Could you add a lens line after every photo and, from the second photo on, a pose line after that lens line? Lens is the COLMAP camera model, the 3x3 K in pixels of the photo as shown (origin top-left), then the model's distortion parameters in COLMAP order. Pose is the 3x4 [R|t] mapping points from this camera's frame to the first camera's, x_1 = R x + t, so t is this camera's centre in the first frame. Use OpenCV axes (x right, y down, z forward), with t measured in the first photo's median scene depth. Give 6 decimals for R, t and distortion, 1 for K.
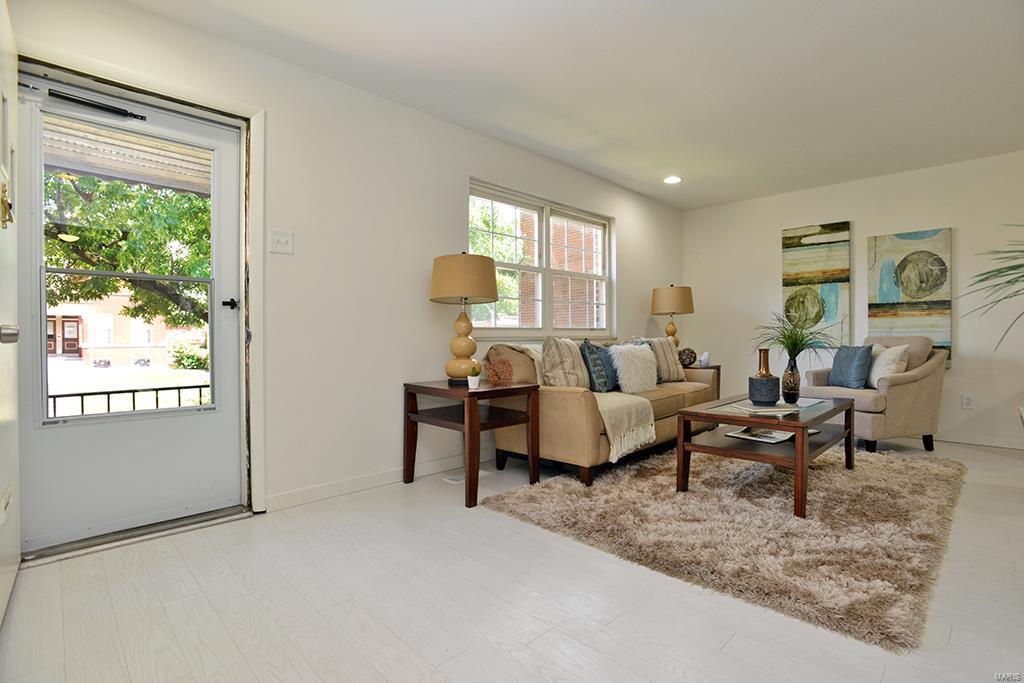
lens RADIAL K [[496.1, 0, 538.0], [0, 496.1, 341.4], [0, 0, 1]] dist [-0.018225, 0.000616]
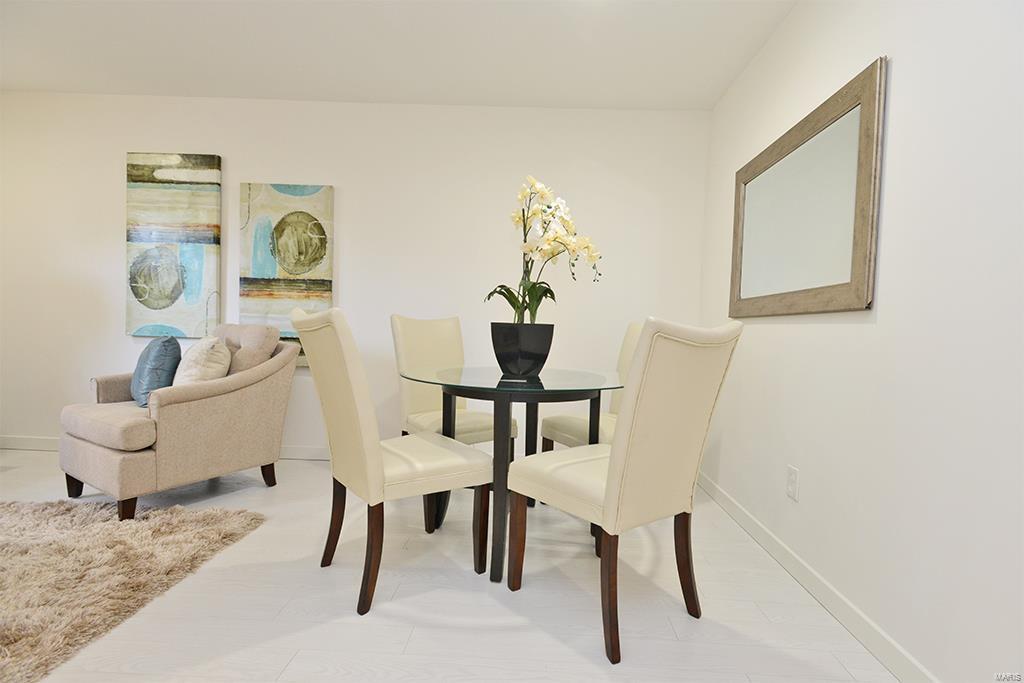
lens RADIAL K [[480.2, 0, 529.3], [0, 480.2, 342.7], [0, 0, 1]] dist [0.011982, -0.000886]
pose [[0.749747, 0.005586, 0.661700, 0.562842], [-0.029495, 0.999253, 0.024983, -0.012975], [-0.661066, -0.038248, 0.749352, 0.211683]]
